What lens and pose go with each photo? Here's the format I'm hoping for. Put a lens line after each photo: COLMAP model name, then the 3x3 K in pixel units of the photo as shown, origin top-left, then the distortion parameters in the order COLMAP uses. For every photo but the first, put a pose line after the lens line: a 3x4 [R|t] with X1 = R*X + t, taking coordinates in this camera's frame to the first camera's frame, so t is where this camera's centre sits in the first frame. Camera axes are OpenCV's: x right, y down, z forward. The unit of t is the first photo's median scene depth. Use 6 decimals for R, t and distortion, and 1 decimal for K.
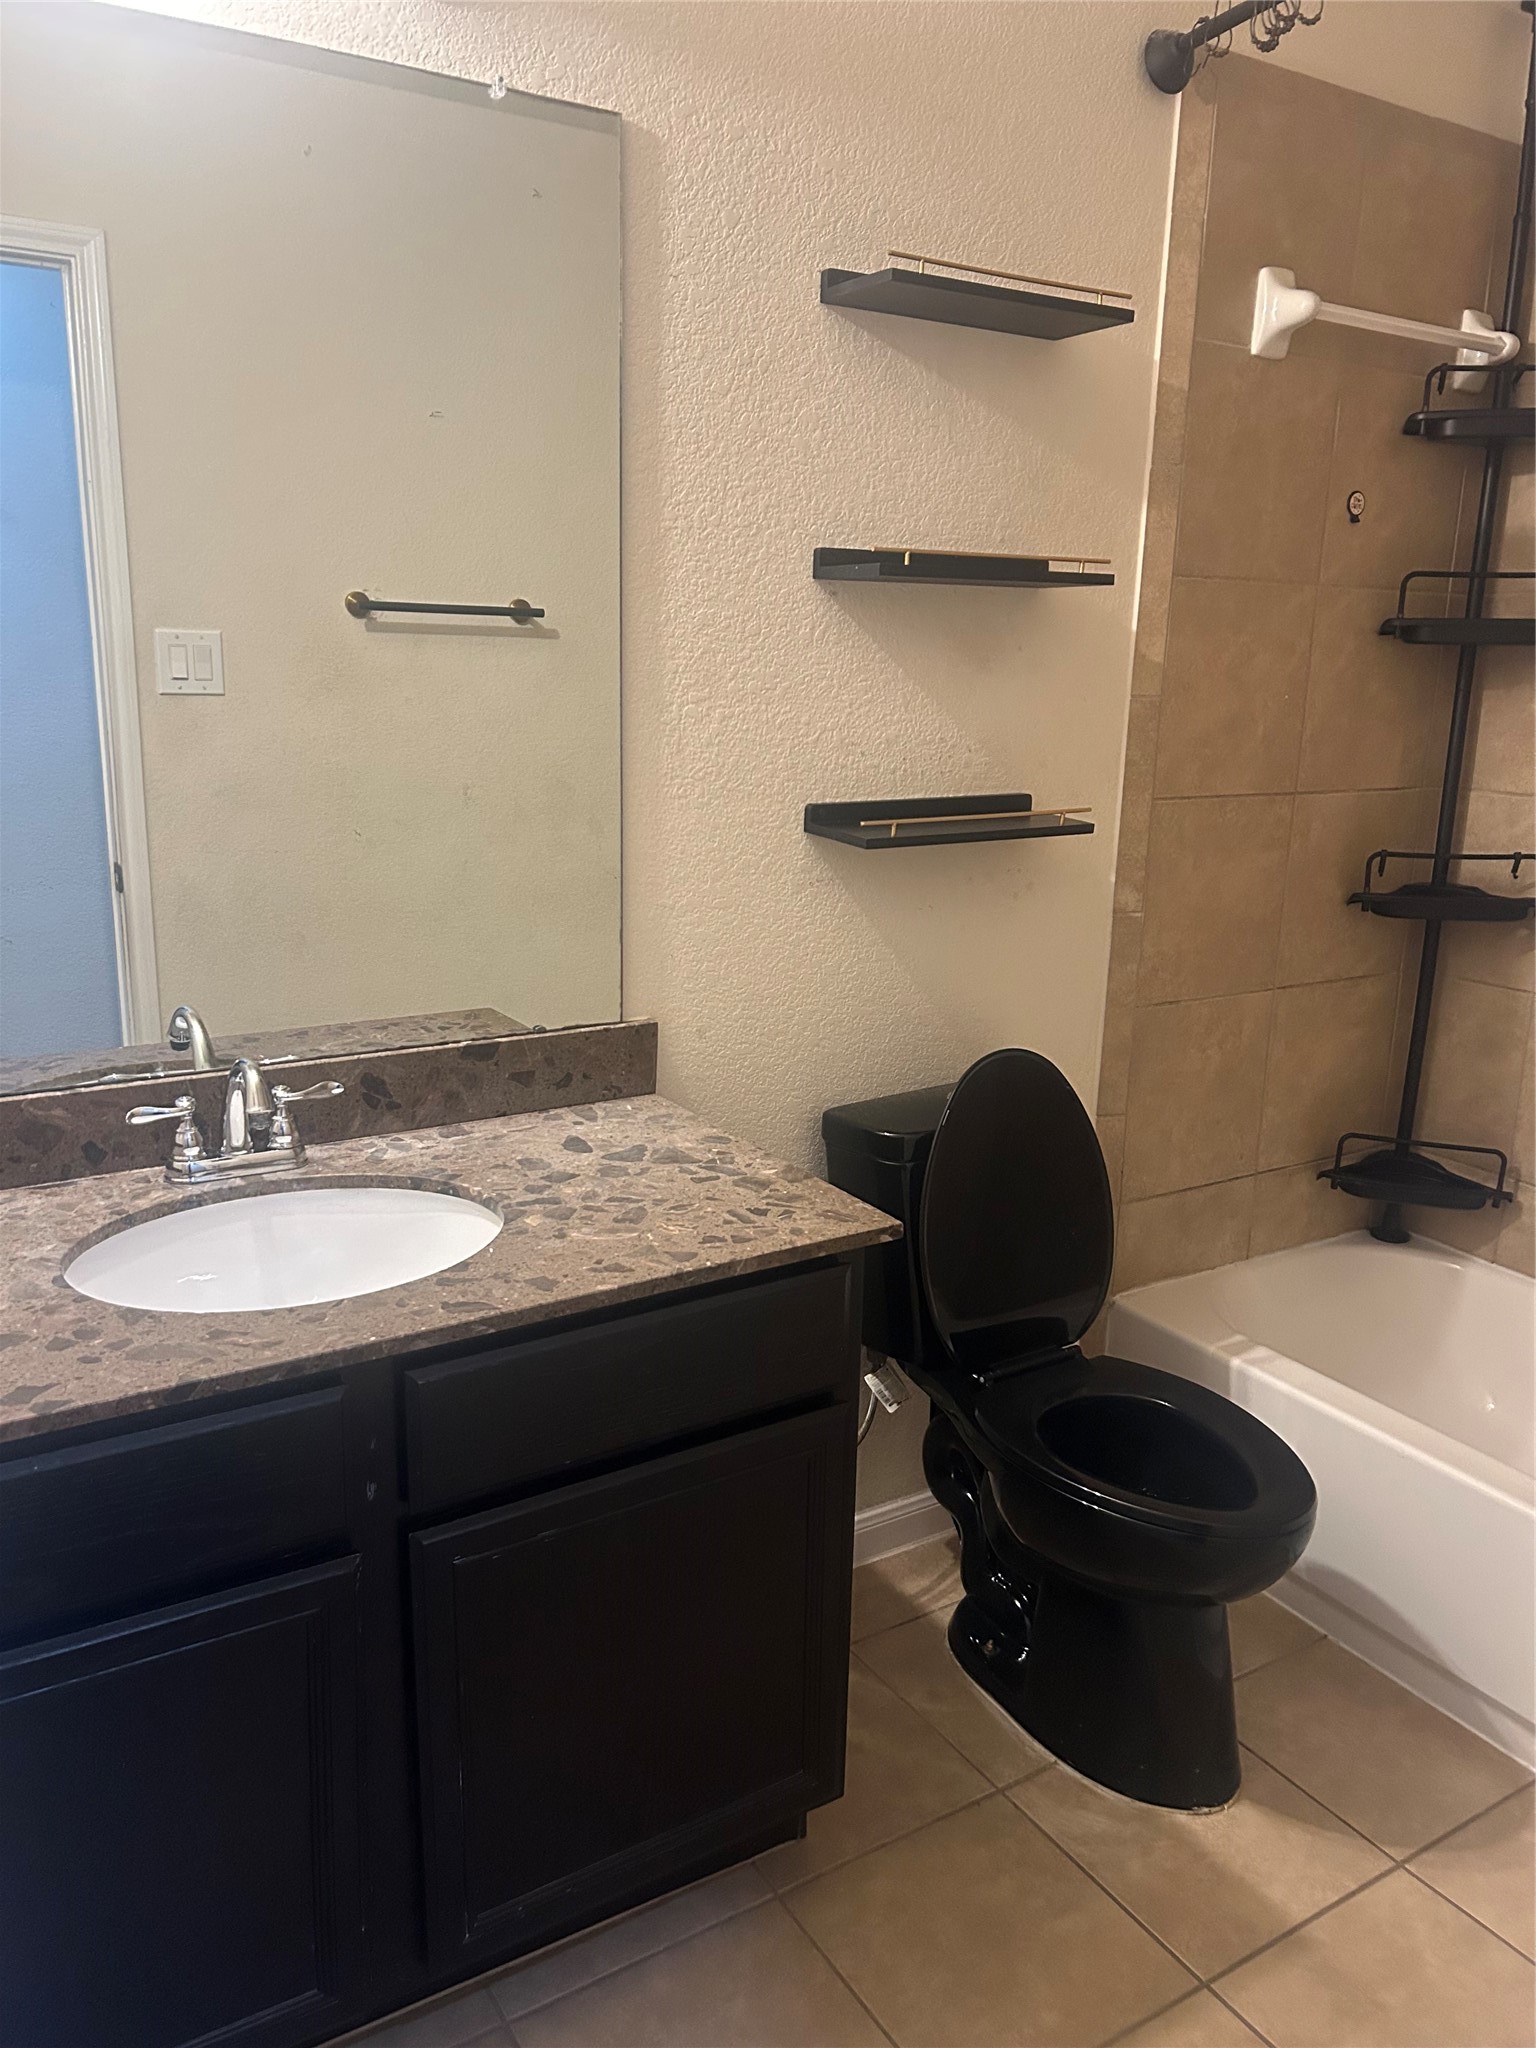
lens RADIAL K [[1531.5, 0, 768.0], [0, 1531.5, 1024.0], [0, 0, 1]] dist [0.103901, -0.132433]
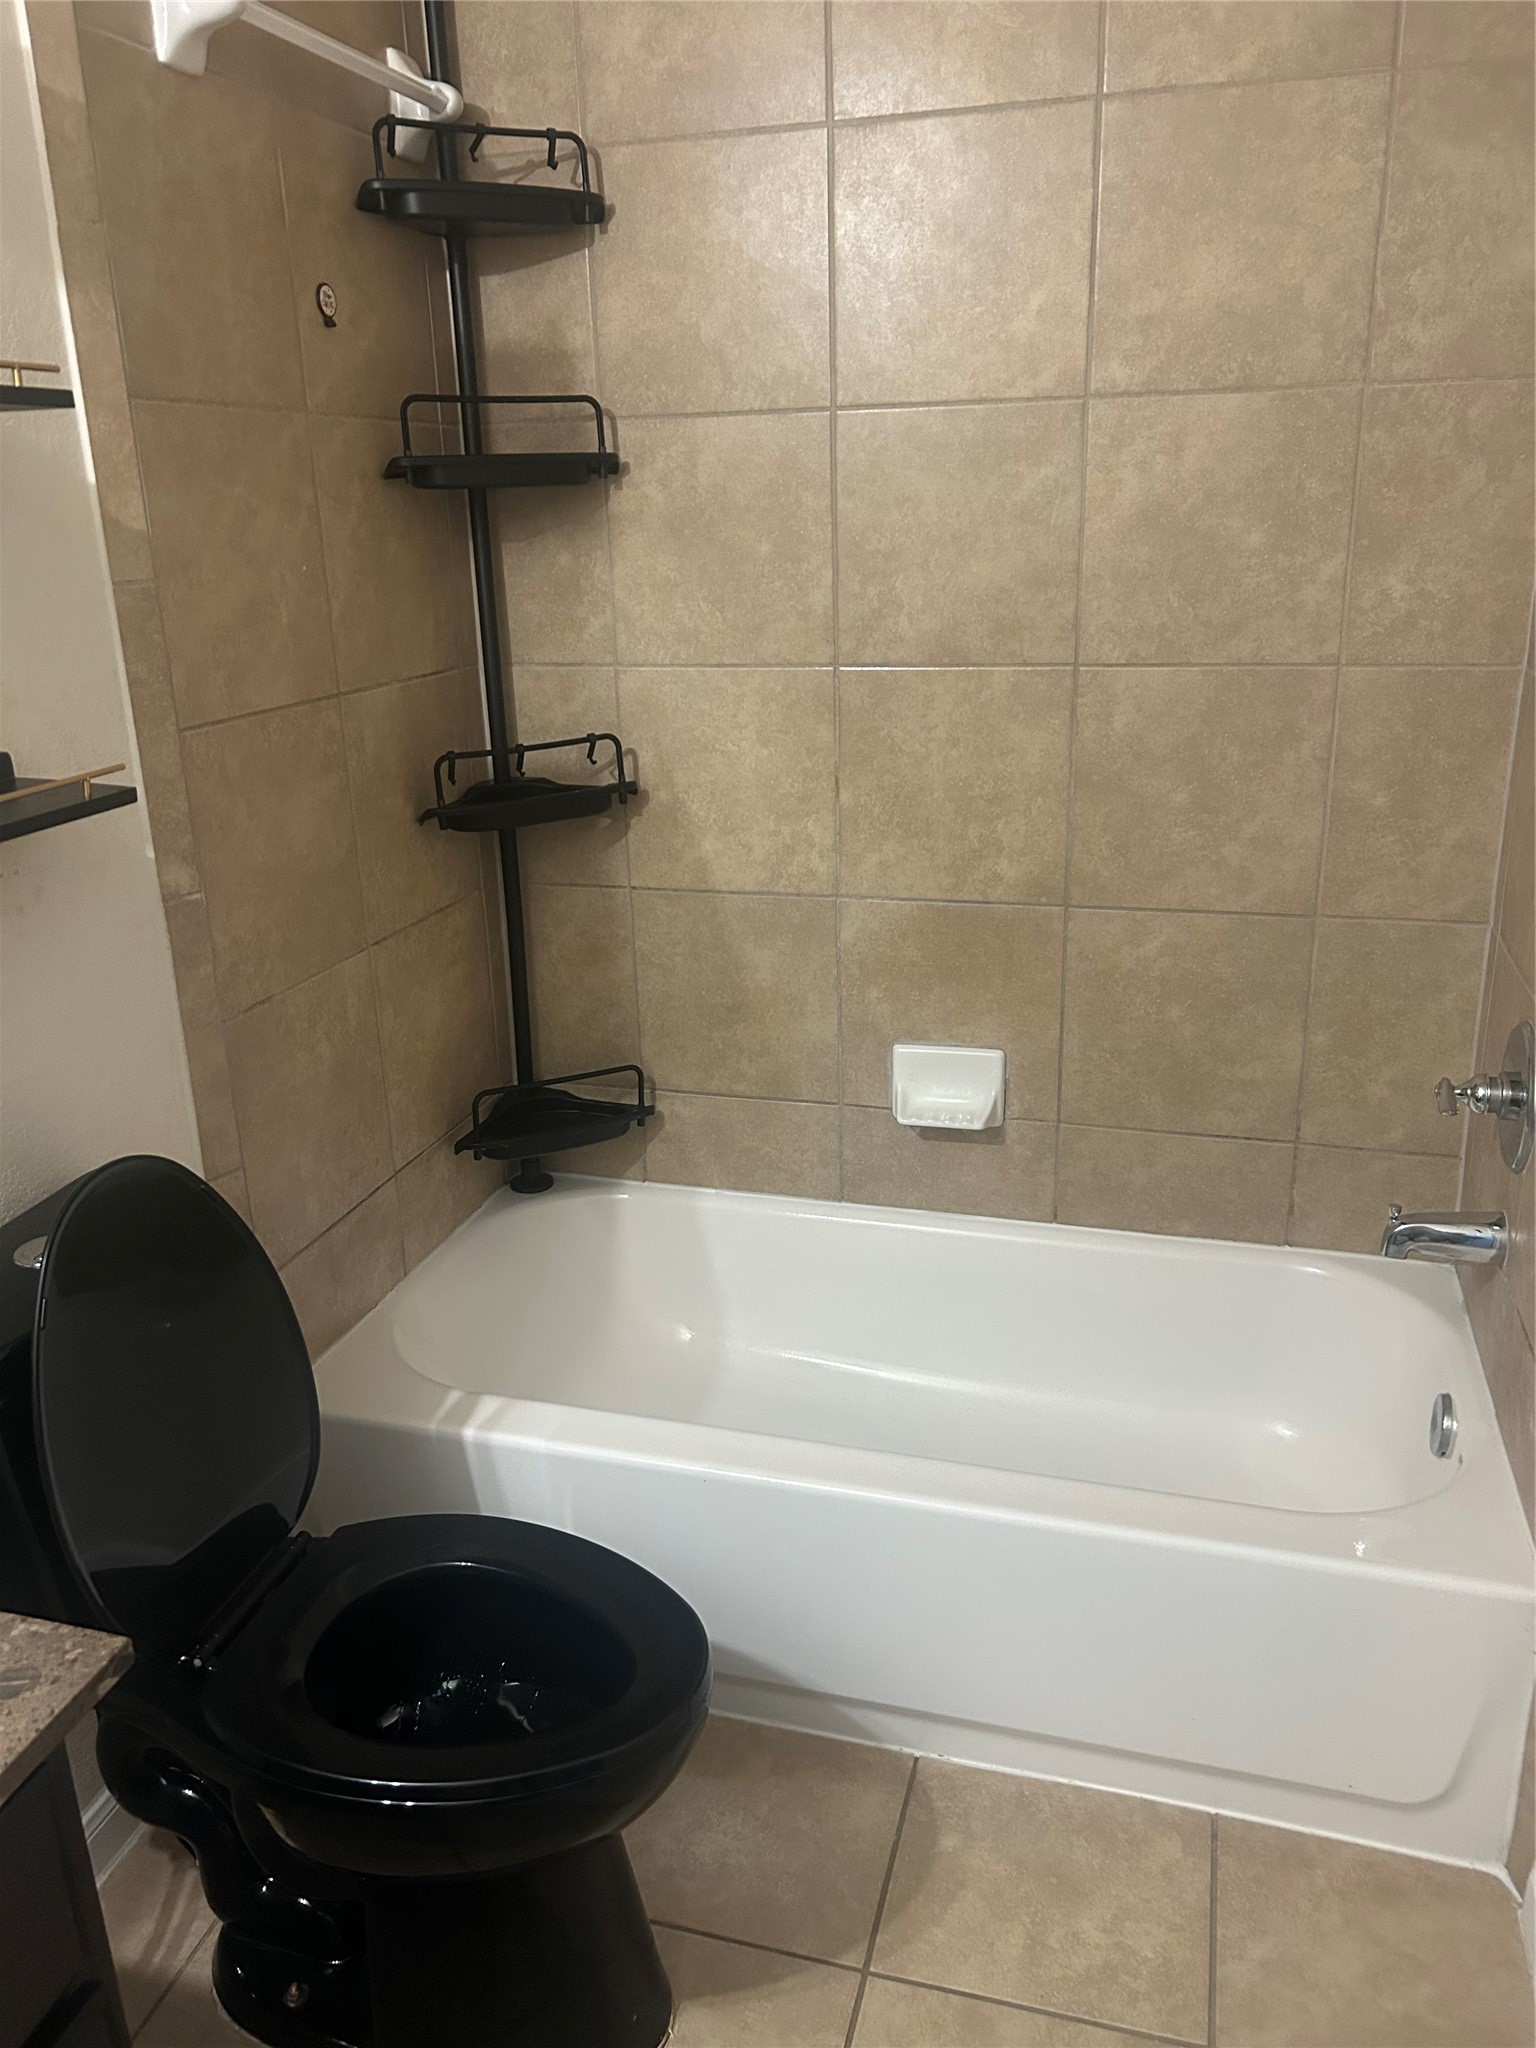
lens RADIAL K [[1563.9, 0, 768.0], [0, 1563.9, 1024.0], [0, 0, 1]] dist [0.053838, -0.053364]
pose [[0.748310, -0.255829, 0.612032, -0.017927], [0.203775, 0.966682, 0.154924, -0.071125], [-0.631275, 0.008786, 0.775510, 0.274995]]
